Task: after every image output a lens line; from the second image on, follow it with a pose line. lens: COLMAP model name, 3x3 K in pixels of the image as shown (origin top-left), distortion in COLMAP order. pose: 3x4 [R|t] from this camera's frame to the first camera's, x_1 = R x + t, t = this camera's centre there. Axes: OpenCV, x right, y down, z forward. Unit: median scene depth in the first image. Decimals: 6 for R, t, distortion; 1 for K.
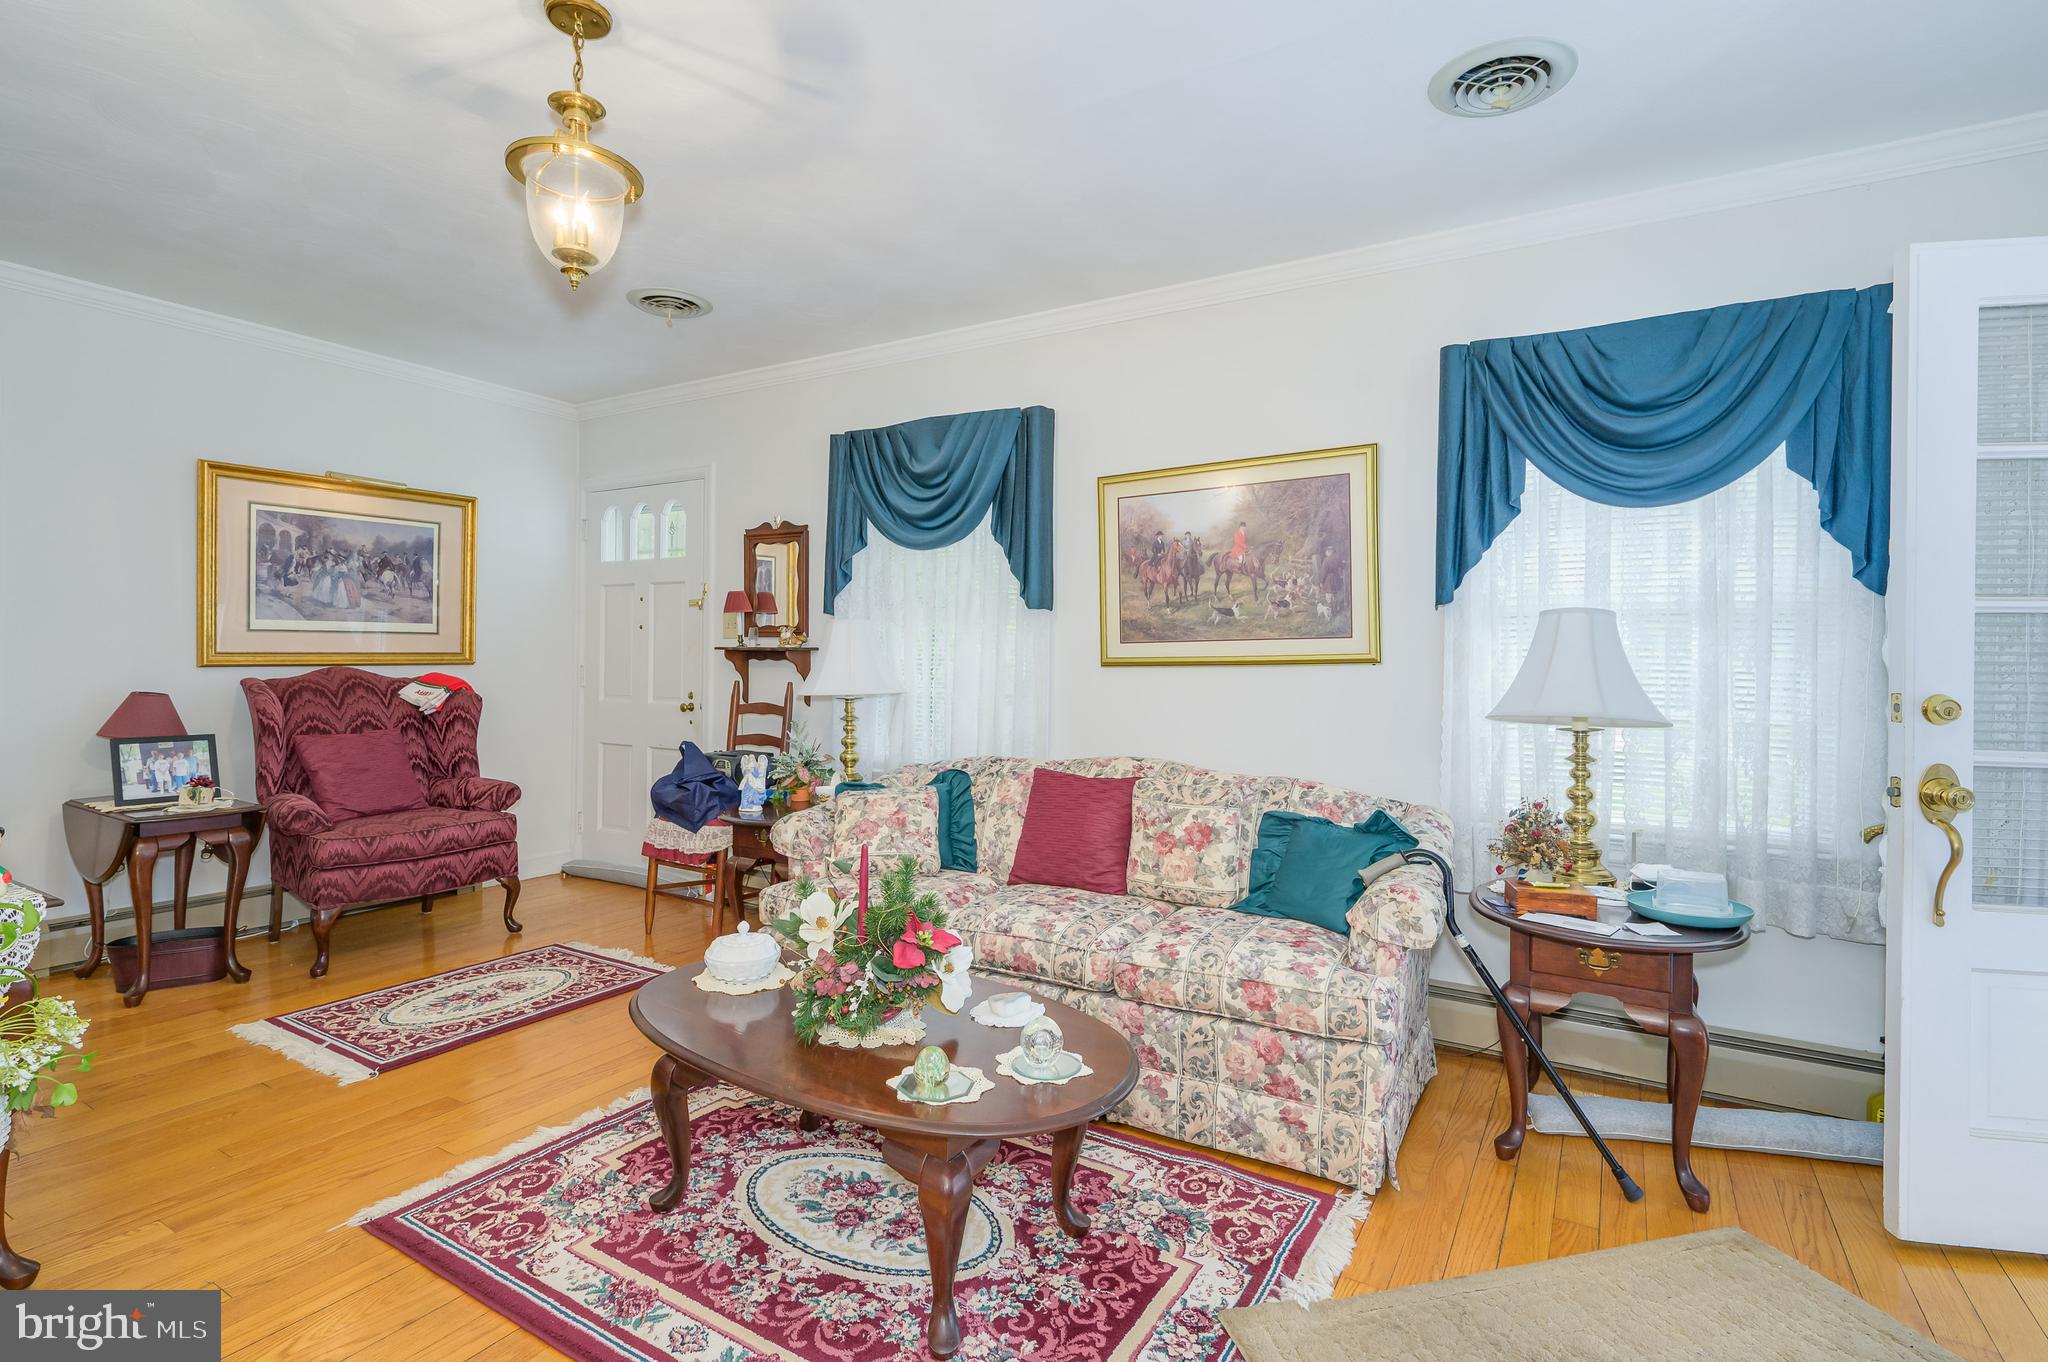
lens RADIAL K [[947.7, 0, 1014.9], [0, 947.7, 669.0], [0, 0, 1]] dist [0.013318, -0.002768]
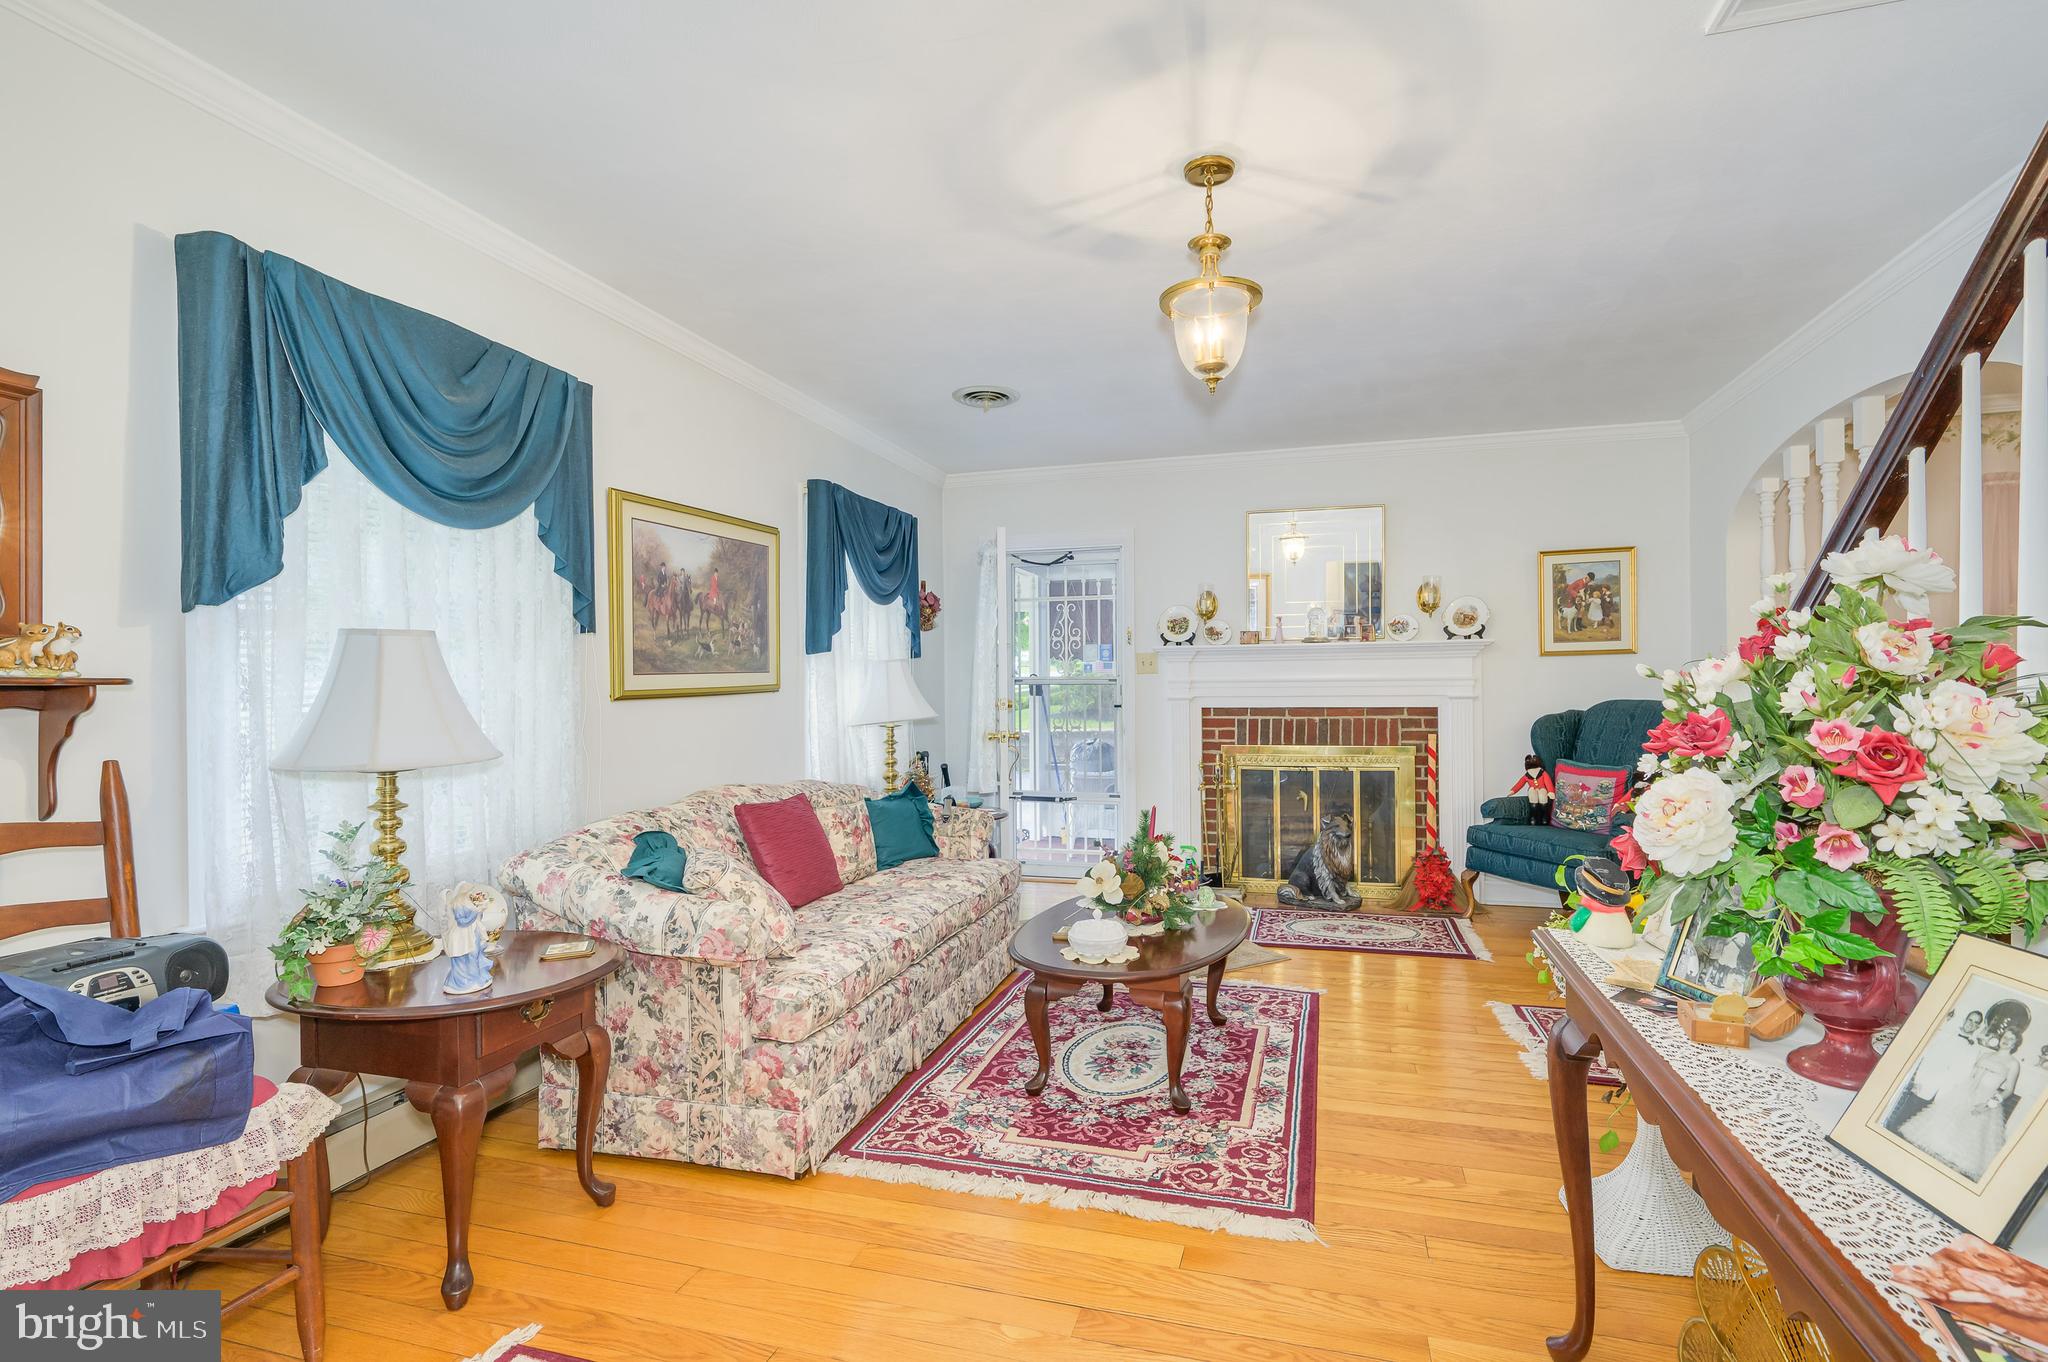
lens RADIAL K [[947.7, 0, 1043.6], [0, 947.7, 688.5], [0, 0, 1]] dist [0.013318, -0.002768]
pose [[-0.245058, -0.010455, 0.969452, -1.103801], [0.013306, 0.999811, 0.014146, -0.026169], [-0.969417, 0.016366, -0.244873, 1.041313]]
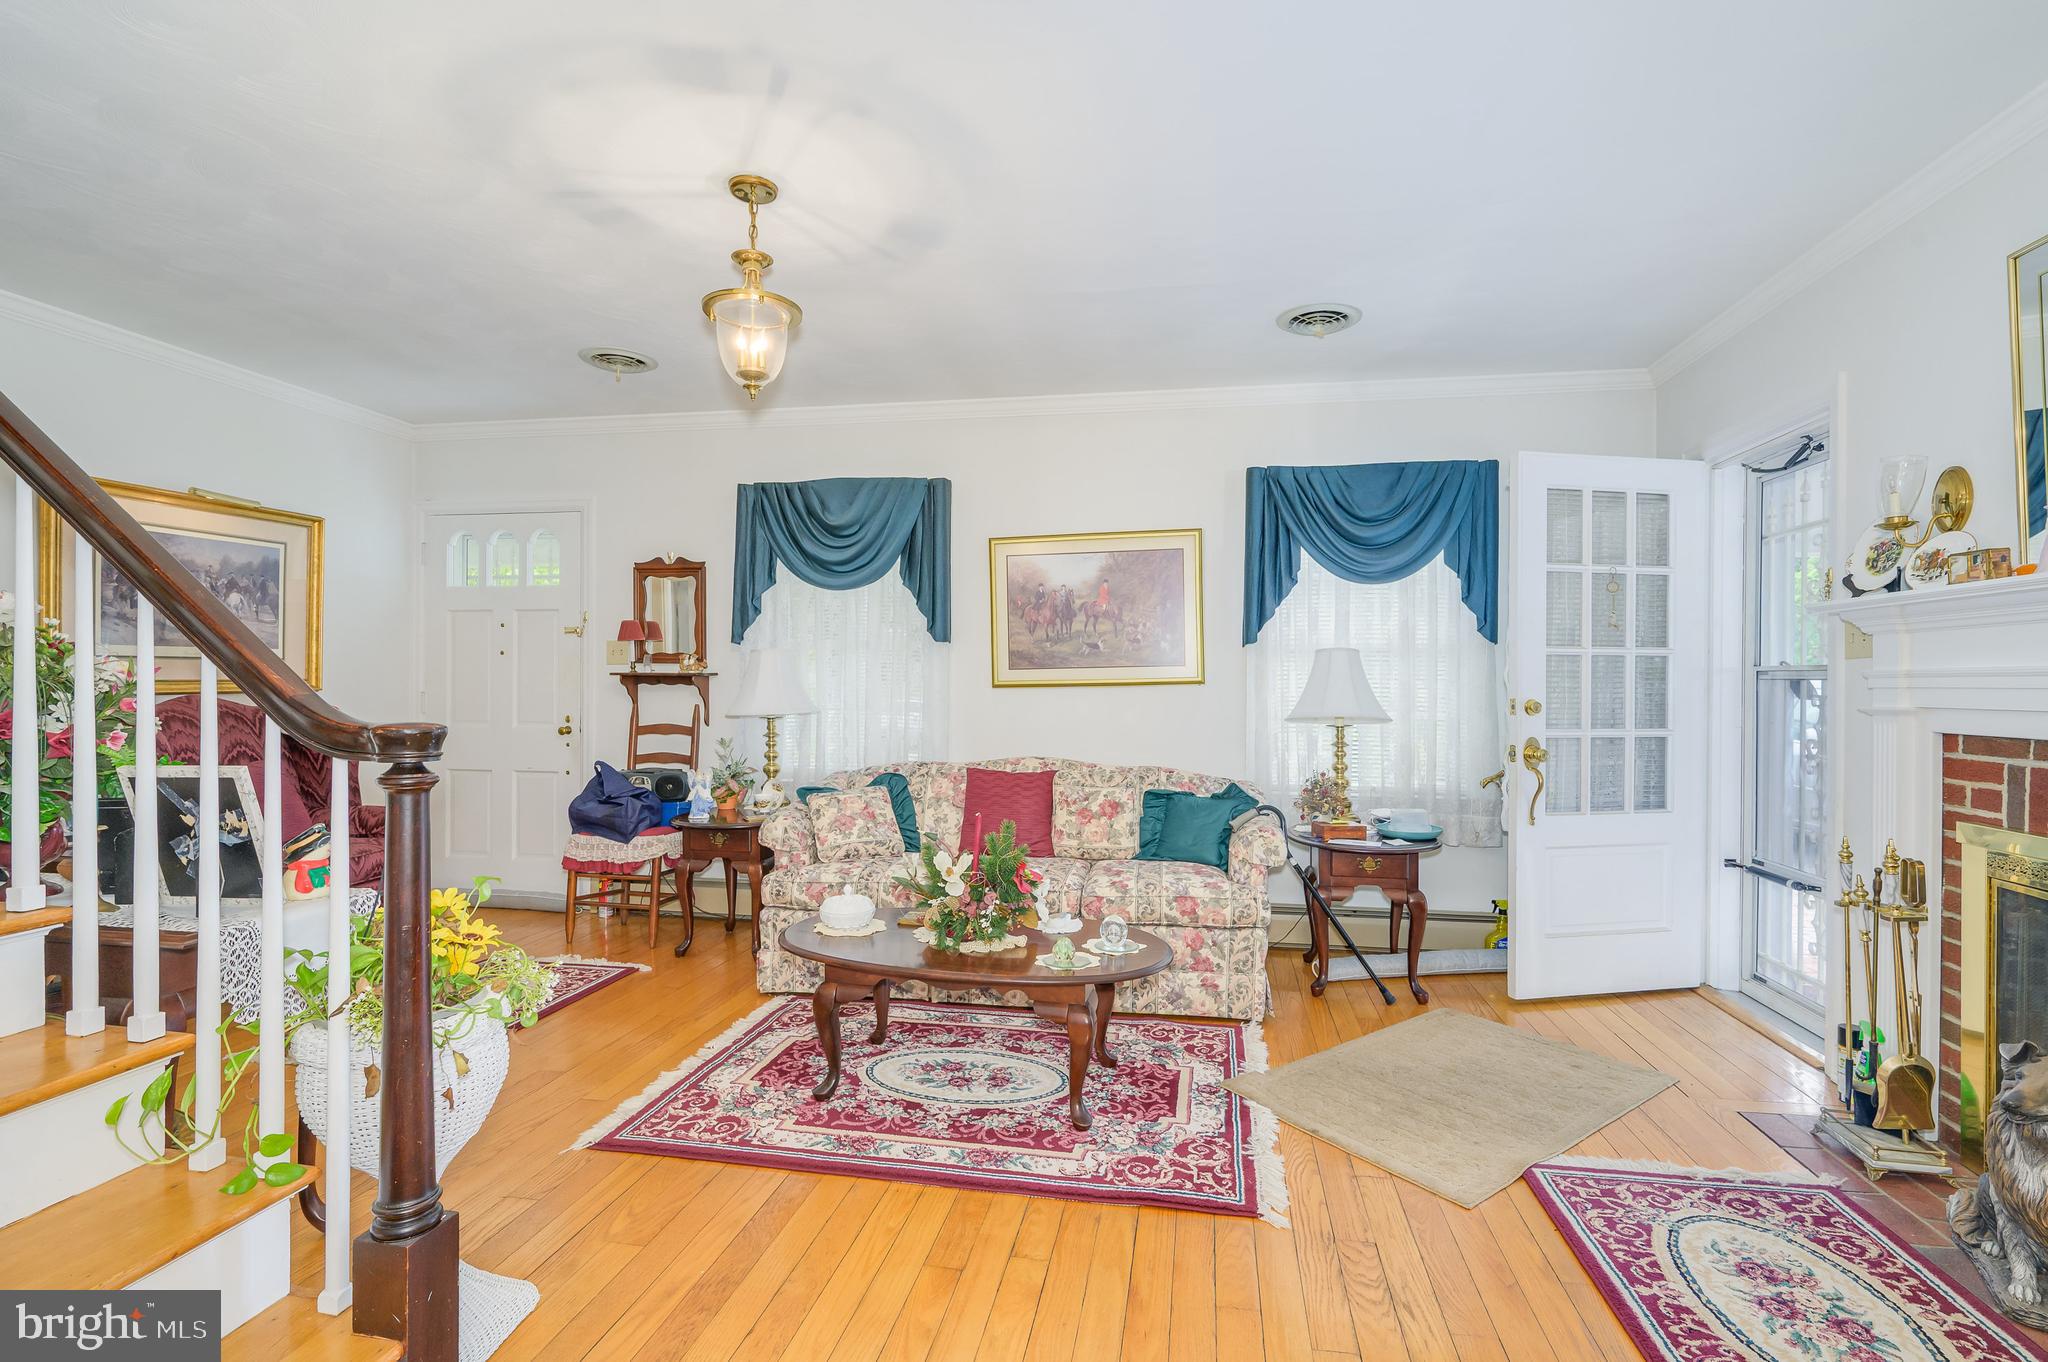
lens RADIAL K [[947.7, 0, 1026.8], [0, 947.7, 685.5], [0, 0, 1]] dist [0.013318, -0.002768]
pose [[0.933277, -0.009096, 0.359043, -0.399845], [0.009551, 0.999954, 0.000505, -0.006977], [-0.359031, 0.002958, 0.933321, -0.241178]]
